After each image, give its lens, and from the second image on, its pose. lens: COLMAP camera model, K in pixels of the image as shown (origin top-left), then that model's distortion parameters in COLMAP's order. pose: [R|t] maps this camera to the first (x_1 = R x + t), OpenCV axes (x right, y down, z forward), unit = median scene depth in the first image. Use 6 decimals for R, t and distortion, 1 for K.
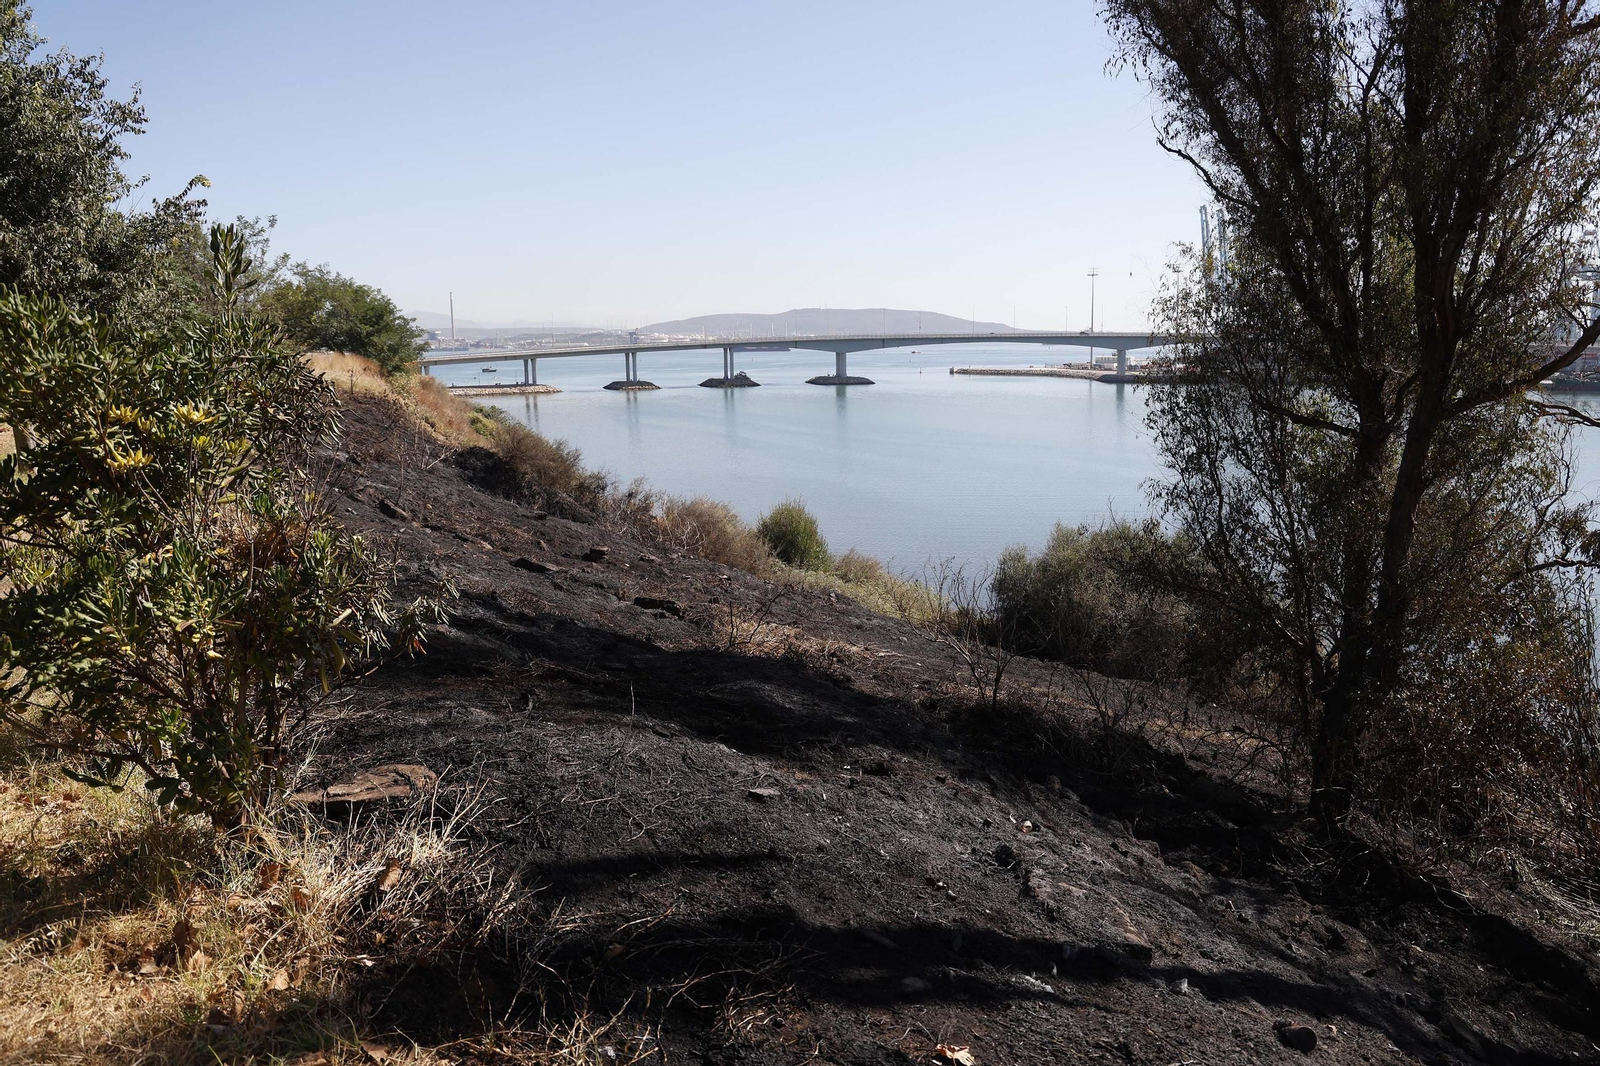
lens RADIAL K [[1094.4, 0, 812.1], [0, 1094.4, 532.2], [0, 0, 1]] dist [-0.023078, 0.010129]
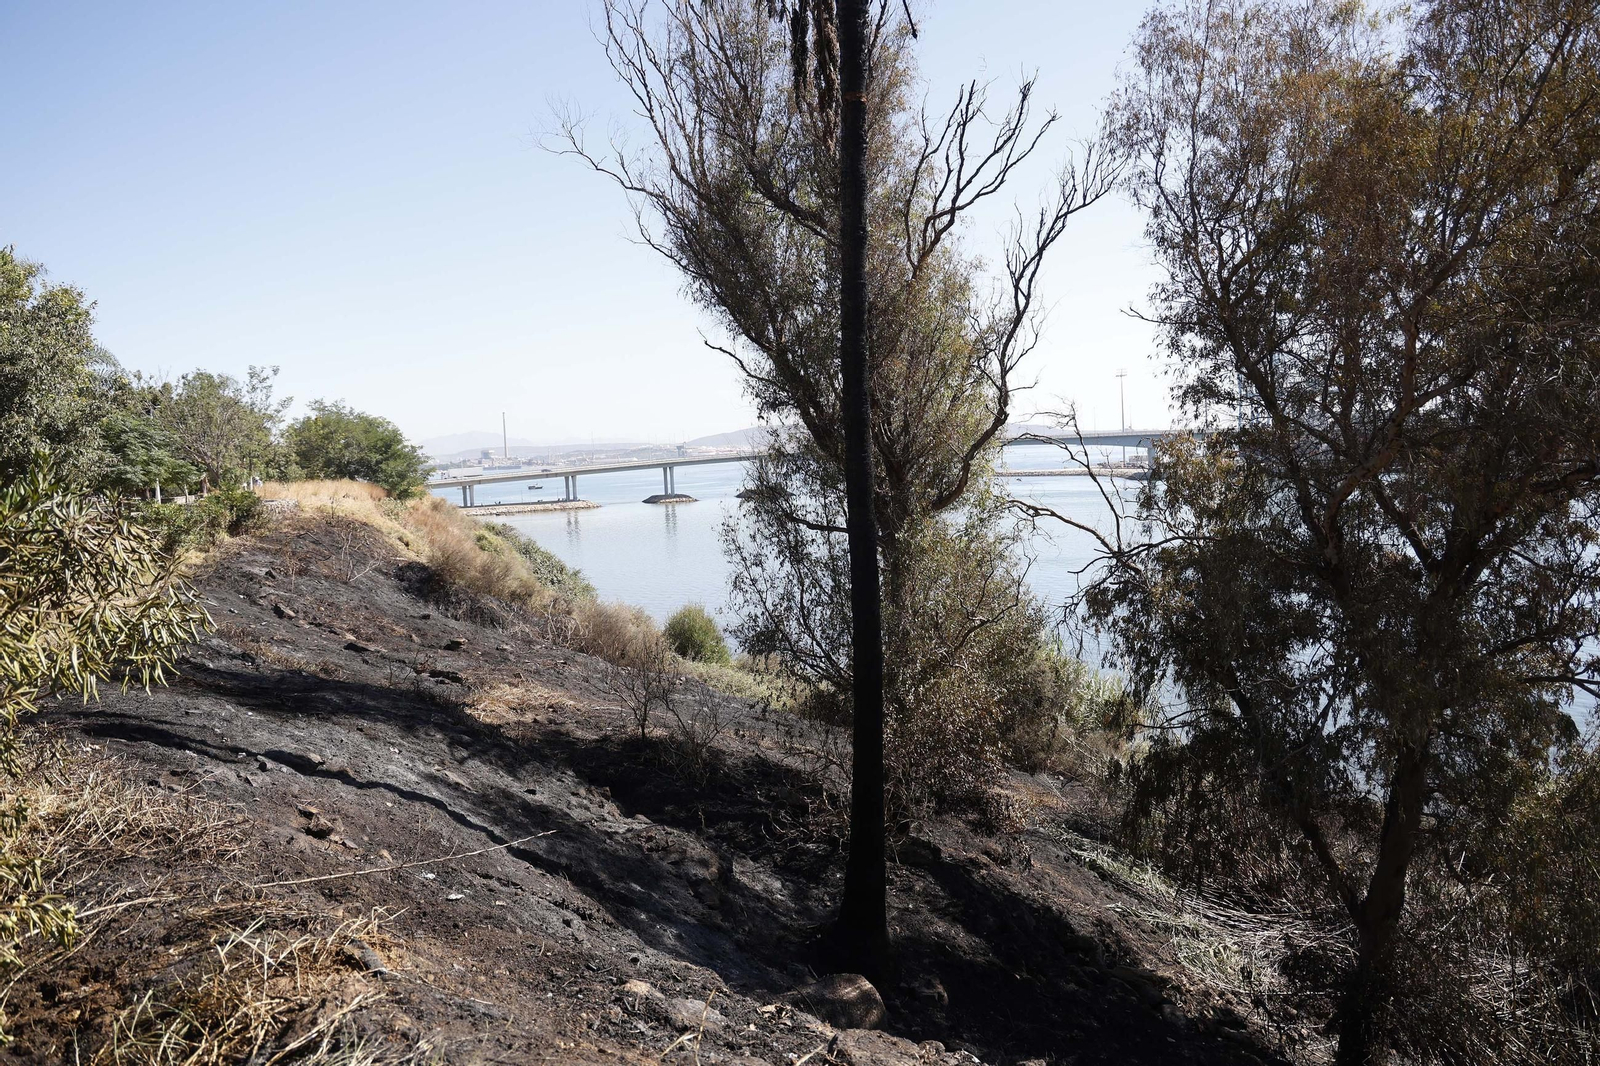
lens RADIAL K [[1094.4, 0, 787.3], [0, 1094.4, 529.5], [0, 0, 1]] dist [-0.023078, 0.010129]
pose [[0.998004, -0.028701, -0.056259, 0.110306], [0.022878, 0.994568, -0.101540, 0.010636], [0.058868, 0.100050, 0.993239, -0.098201]]
